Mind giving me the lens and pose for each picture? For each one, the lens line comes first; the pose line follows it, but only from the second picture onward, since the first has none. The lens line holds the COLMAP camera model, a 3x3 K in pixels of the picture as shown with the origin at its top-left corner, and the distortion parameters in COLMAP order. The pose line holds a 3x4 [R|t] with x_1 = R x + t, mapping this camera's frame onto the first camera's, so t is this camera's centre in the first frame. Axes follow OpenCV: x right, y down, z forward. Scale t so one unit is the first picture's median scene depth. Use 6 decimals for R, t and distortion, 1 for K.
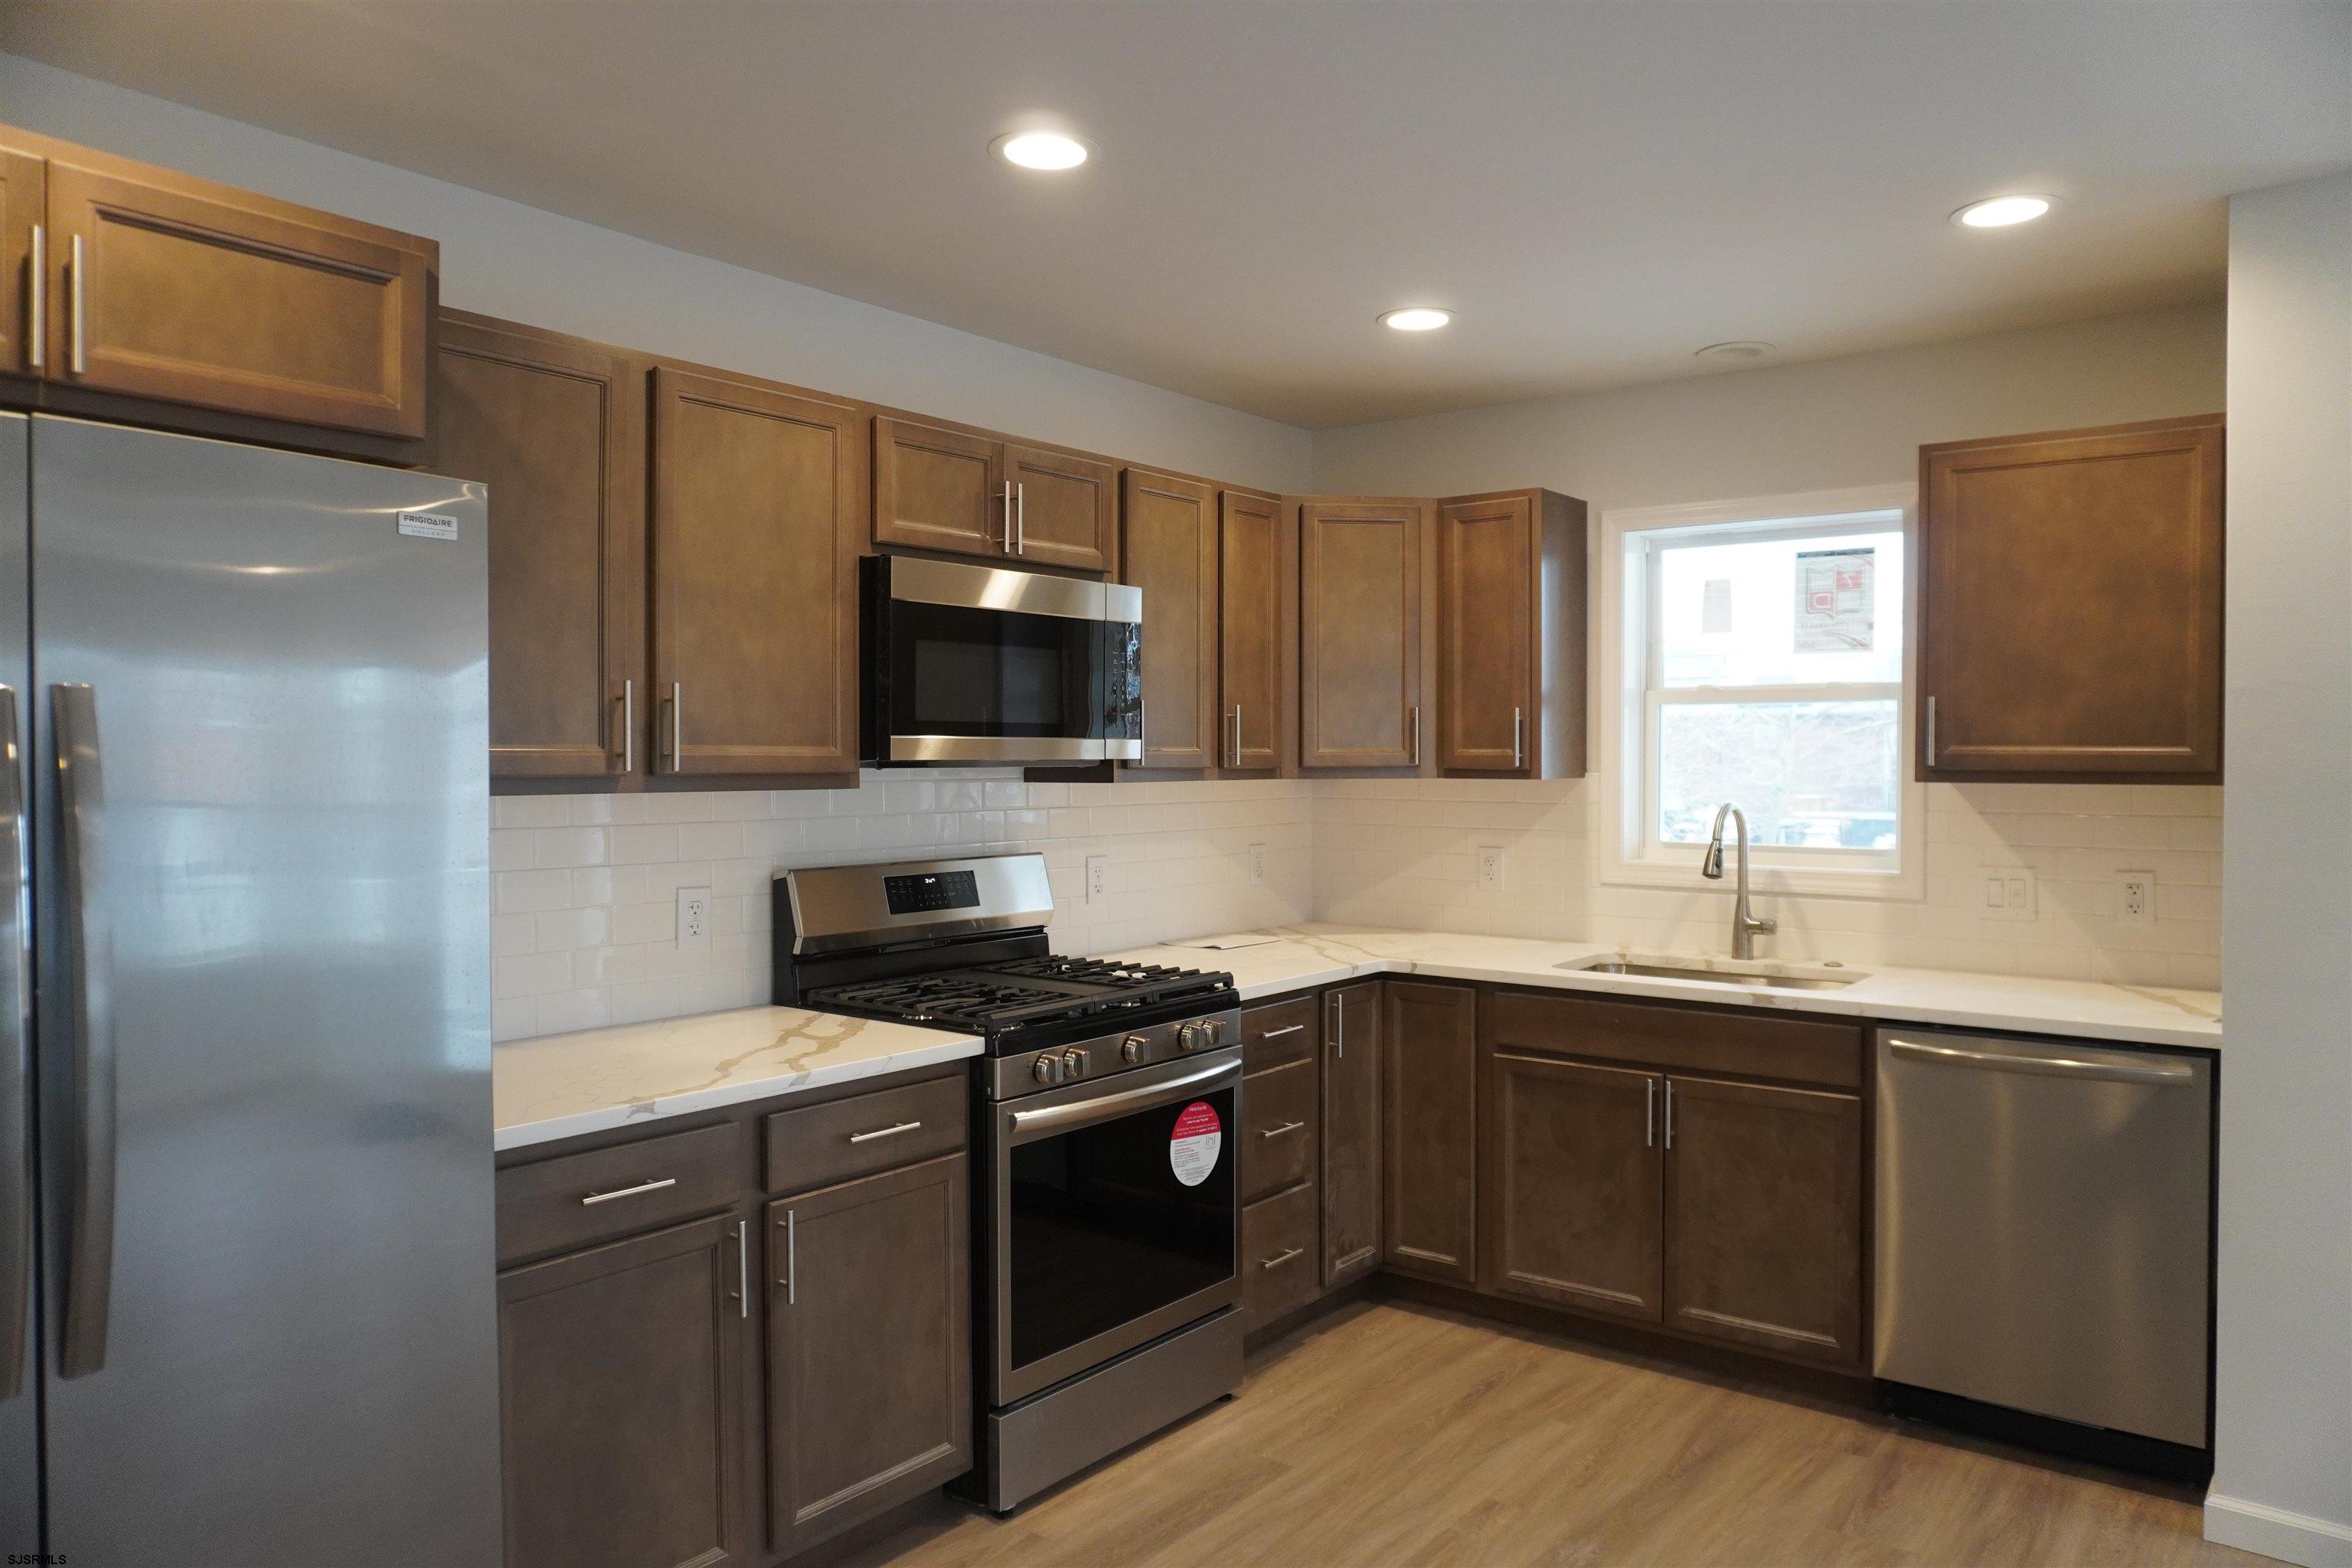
lens RADIAL K [[1571.3, 0, 1181.0], [0, 1571.3, 786.0], [0, 0, 1]] dist [-0.051414, 0.039002]
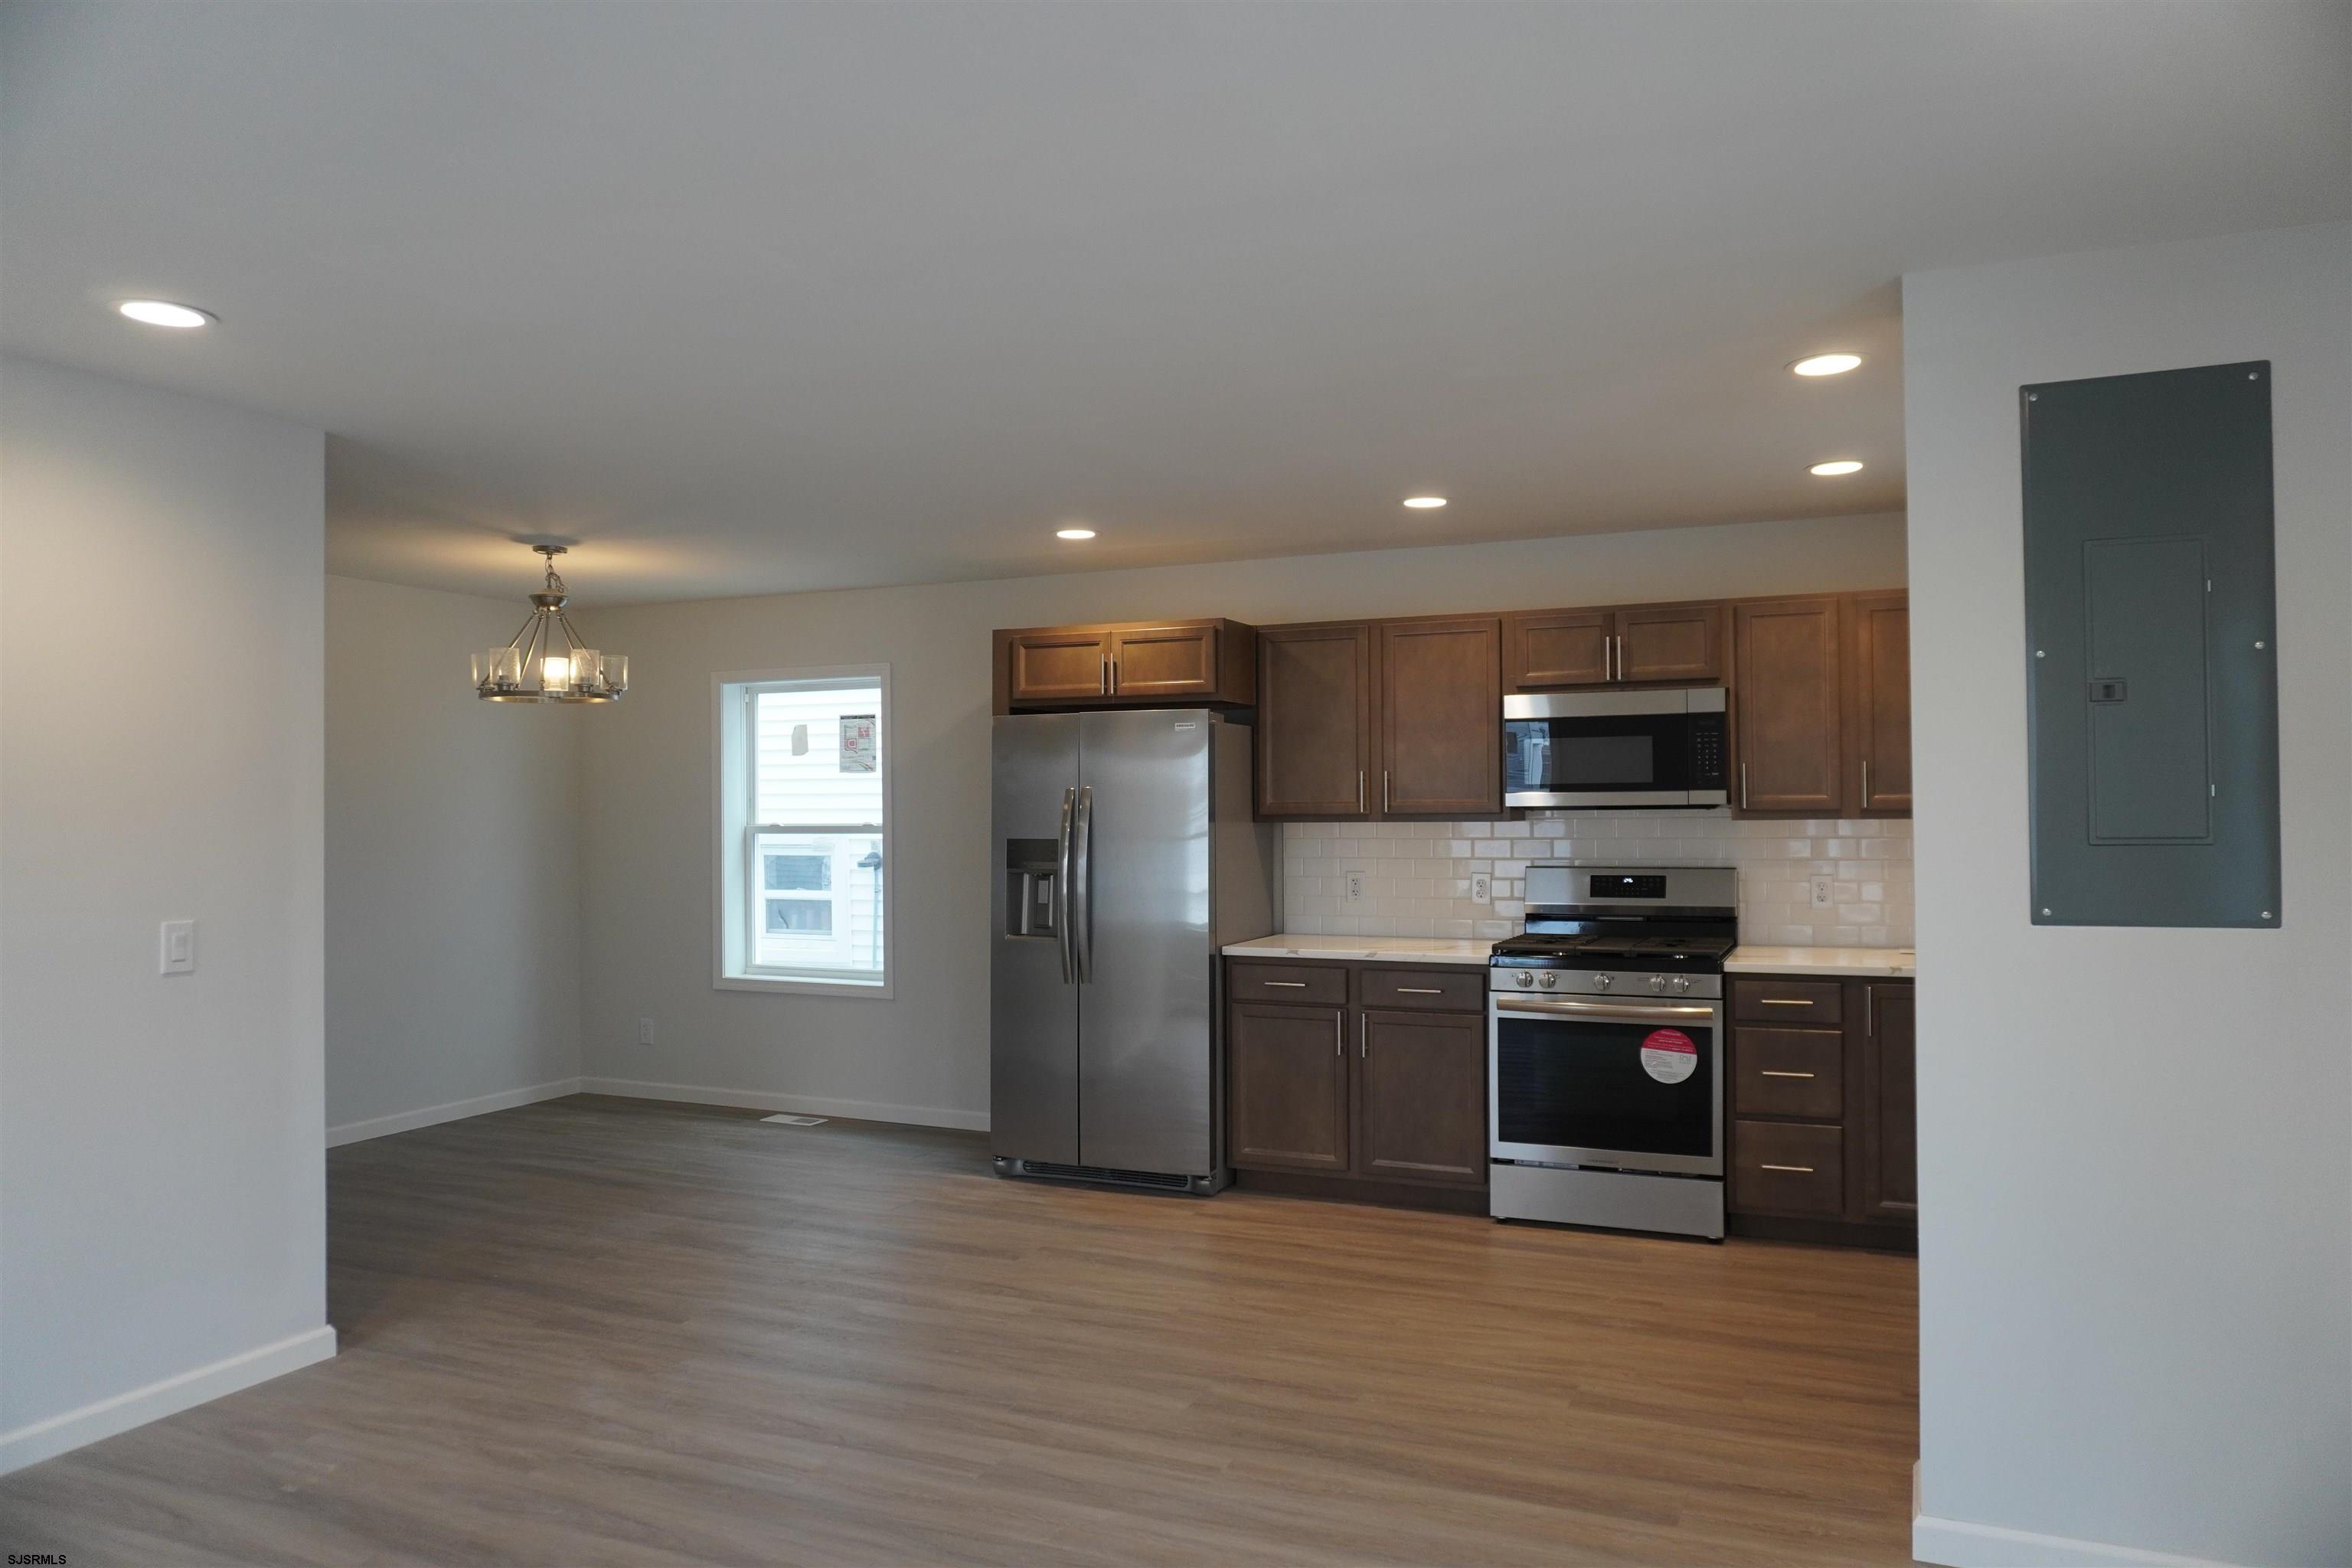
lens RADIAL K [[1571.3, 0, 1181.0], [0, 1571.3, 786.0], [0, 0, 1]] dist [-0.051414, 0.039002]
pose [[0.238369, -0.013114, -0.971086, 1.296992], [-0.008754, 0.999839, -0.015652, -0.006781], [0.971135, 0.012232, 0.238216, 0.162587]]
